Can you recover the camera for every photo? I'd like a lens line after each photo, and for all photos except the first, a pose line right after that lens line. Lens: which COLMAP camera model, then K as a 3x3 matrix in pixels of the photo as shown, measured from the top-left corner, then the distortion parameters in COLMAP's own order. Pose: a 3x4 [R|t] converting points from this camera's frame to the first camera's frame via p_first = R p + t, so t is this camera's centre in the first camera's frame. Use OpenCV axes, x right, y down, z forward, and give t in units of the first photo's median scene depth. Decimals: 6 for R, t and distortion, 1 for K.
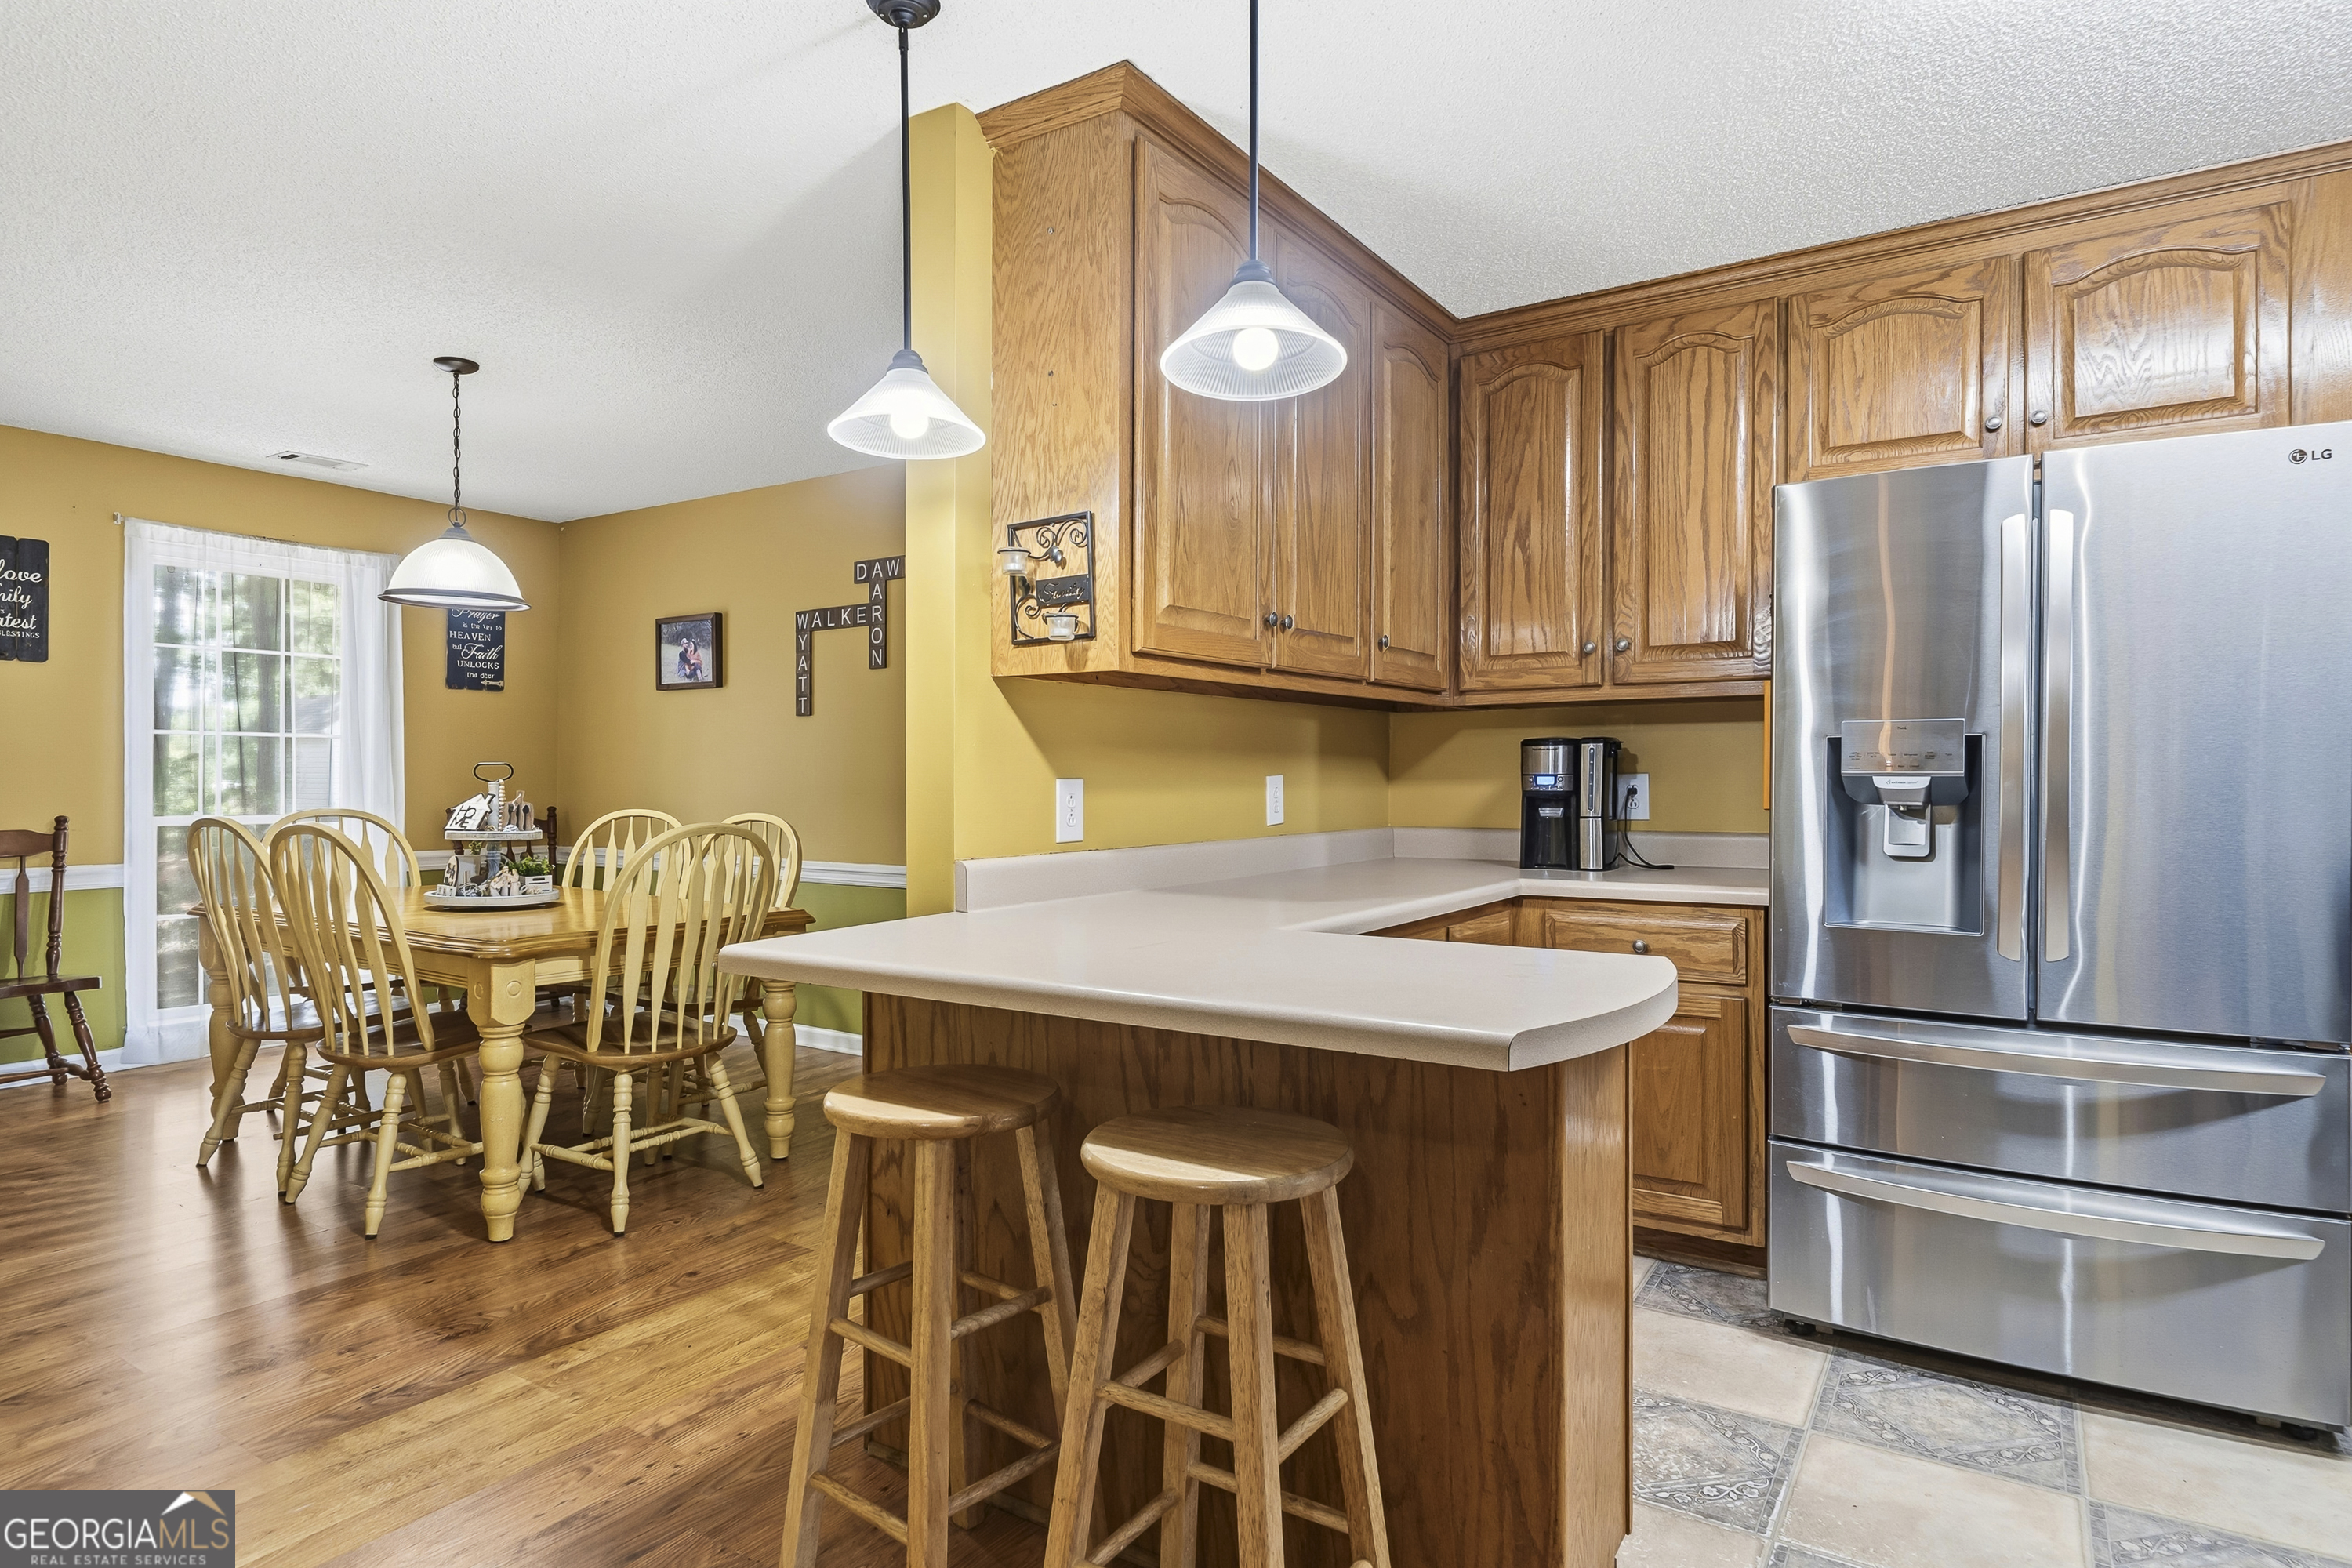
lens RADIAL K [[1285.5, 0, 1153.2], [0, 1285.5, 780.8], [0, 0, 1]] dist [0.002292, 0.001047]
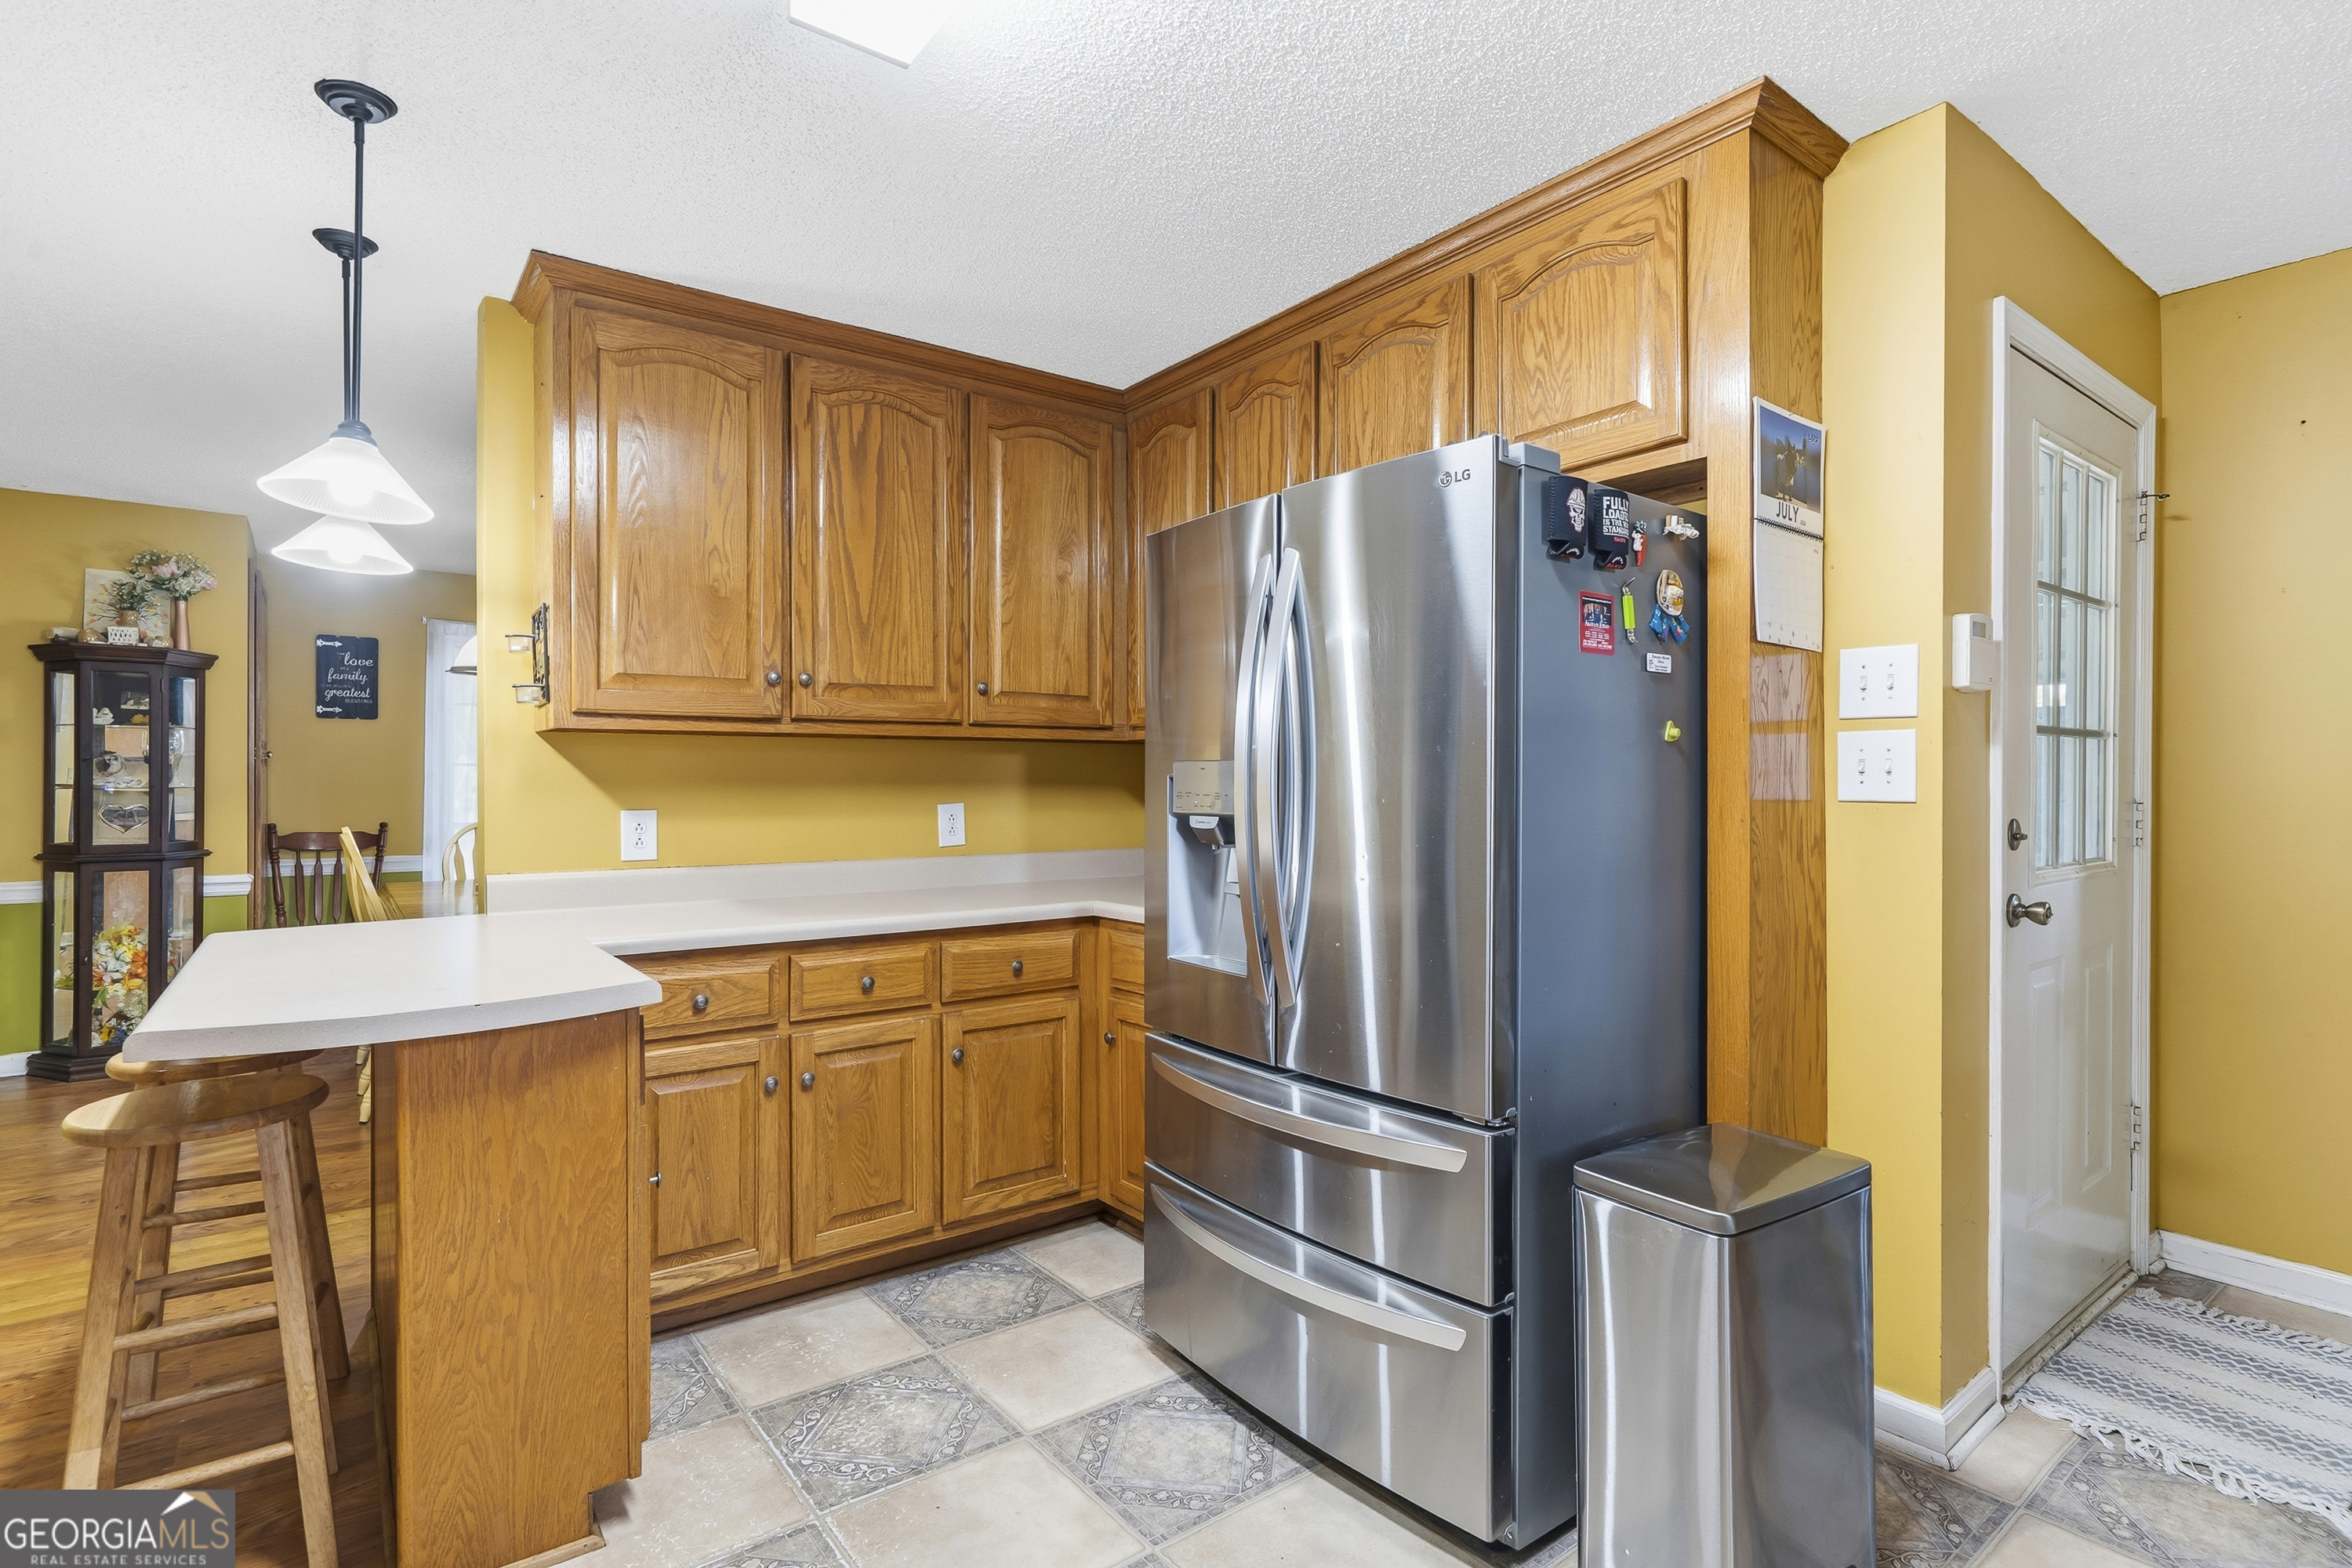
lens RADIAL K [[1127.8, 0, 1173.7], [0, 1127.8, 777.8], [0, 0, 1]] dist [-0.000840, 0.000536]
pose [[0.942660, -0.002484, -0.333744, 0.545749], [-0.000395, 0.999963, -0.008560, -0.016394], [0.333753, 0.008201, 0.942625, 0.096077]]
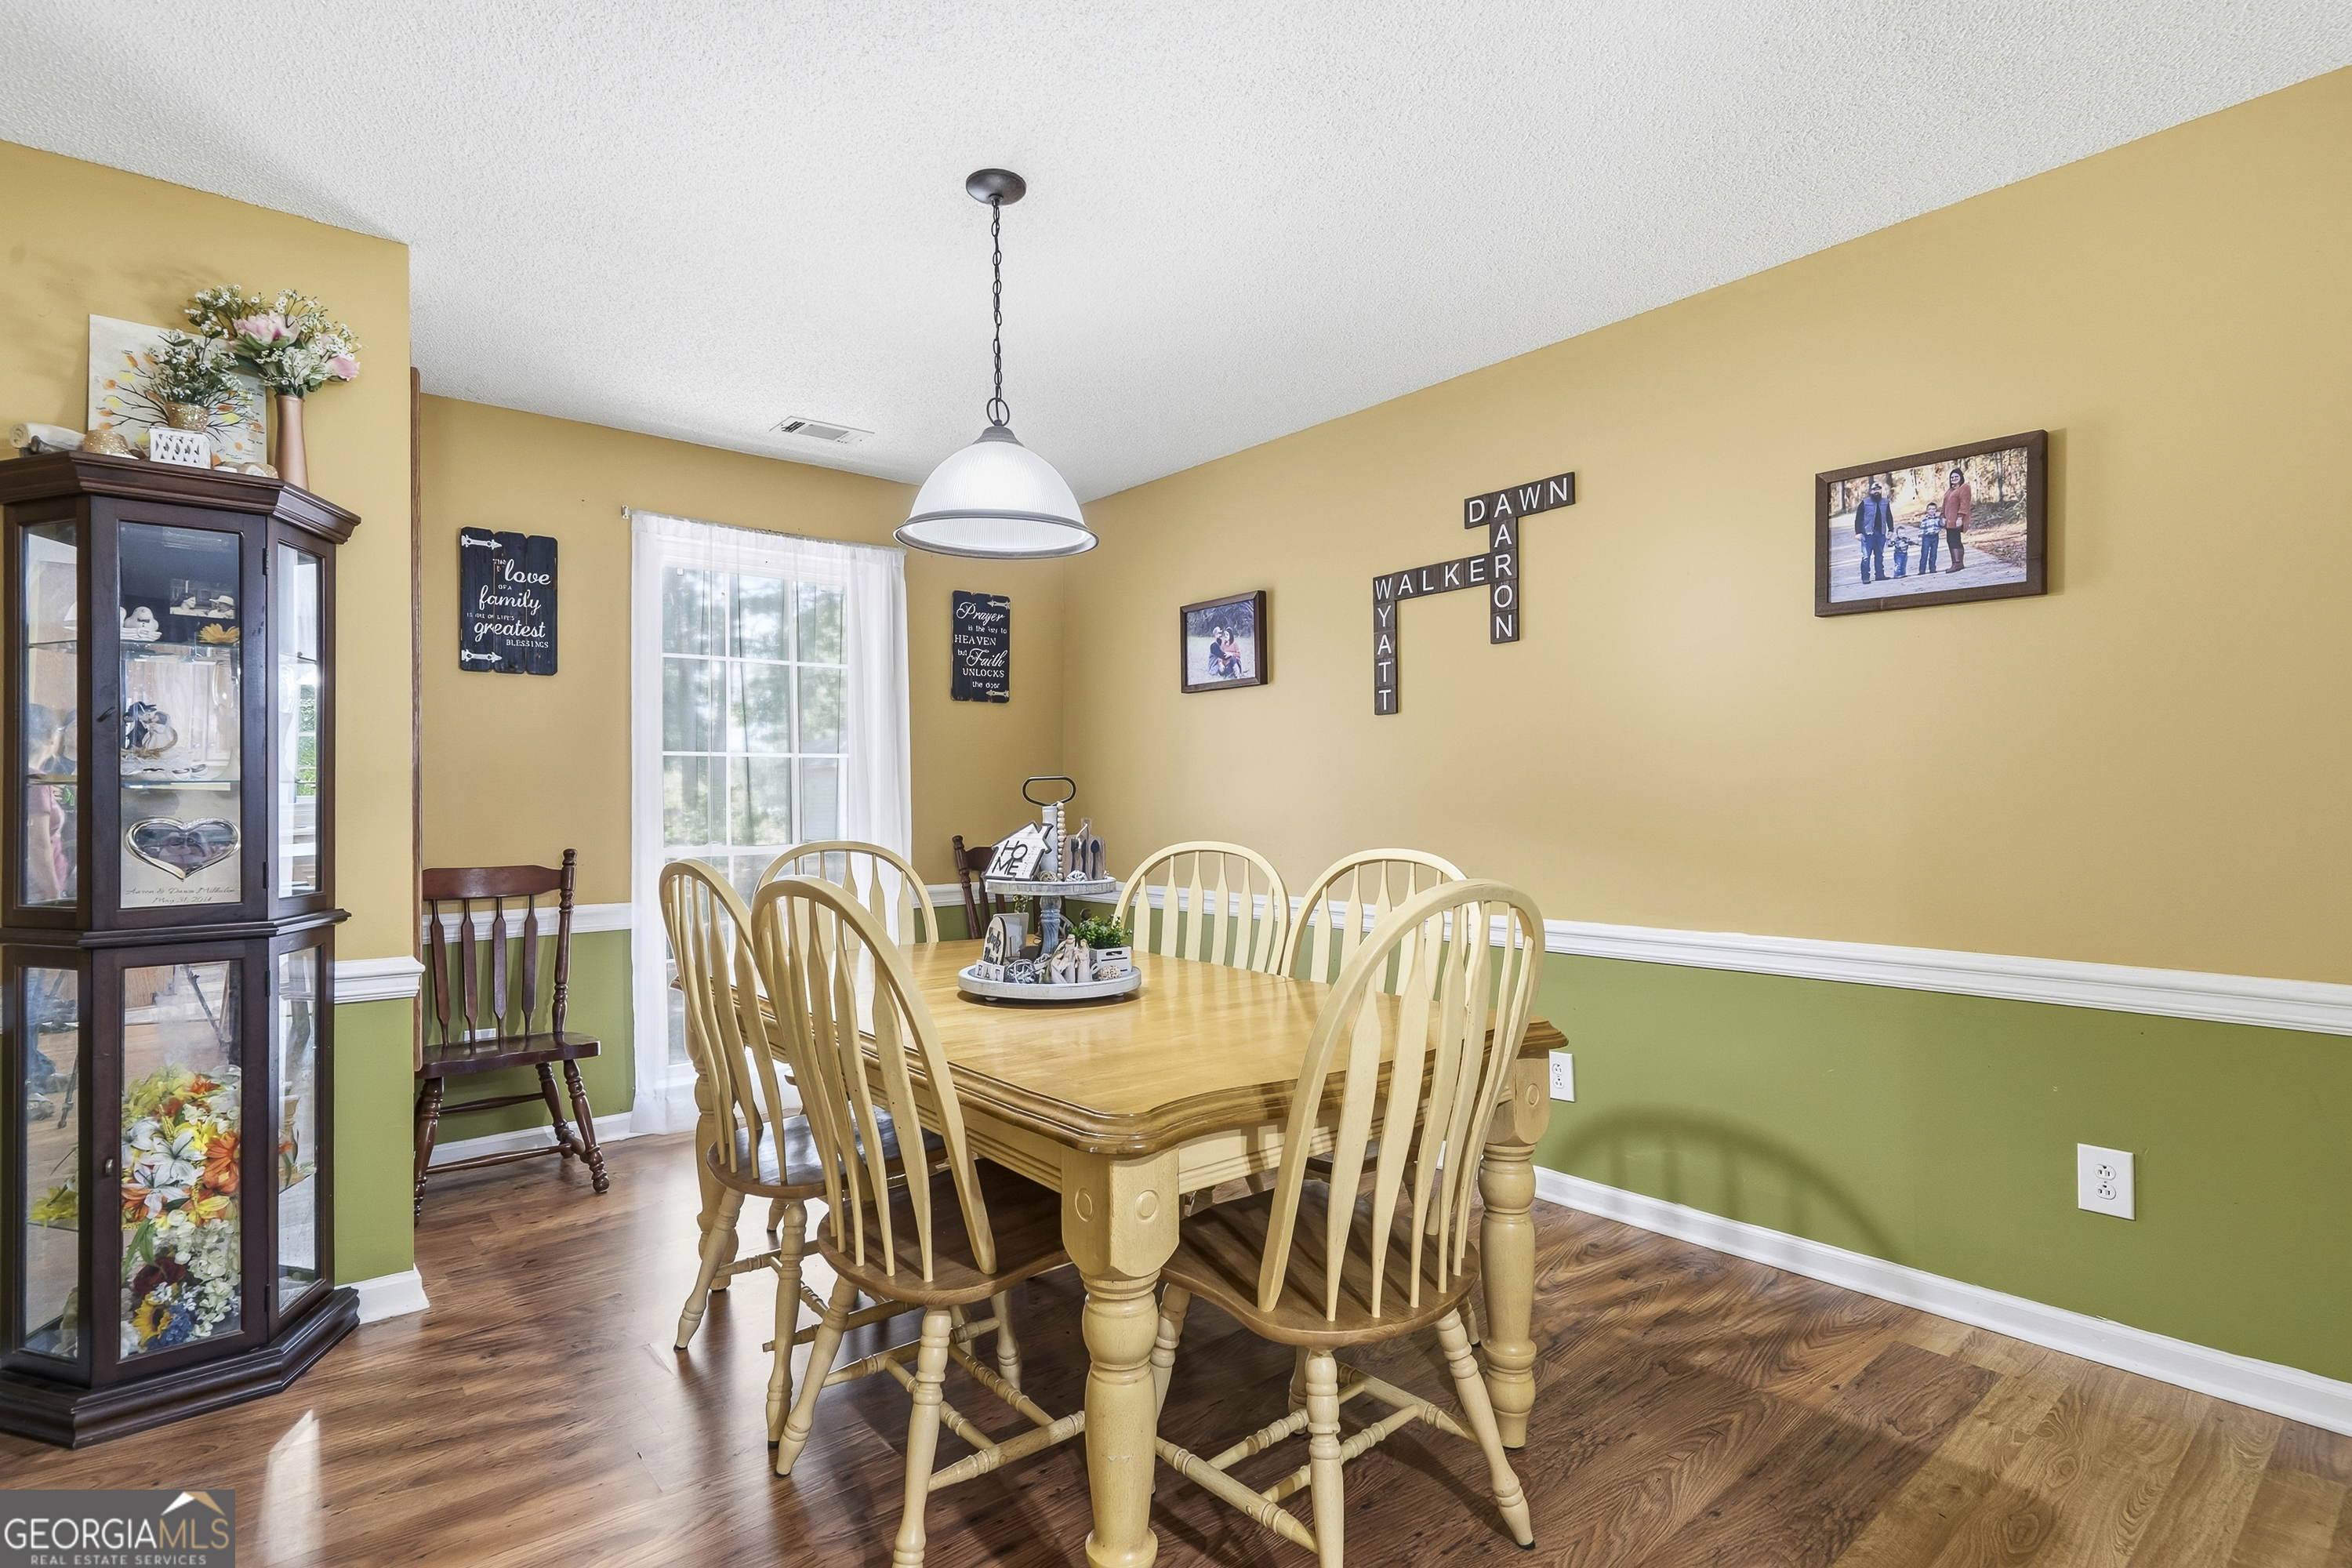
lens RADIAL K [[1129.7, 0, 1167.0], [0, 1129.7, 786.4], [0, 0, 1]] dist [0.001596, 0.000023]
pose [[0.959130, -0.014038, -0.282618, -0.291144], [0.010457, 0.999845, -0.014173, -0.000163], [0.282773, 0.010638, 0.959128, 0.459268]]
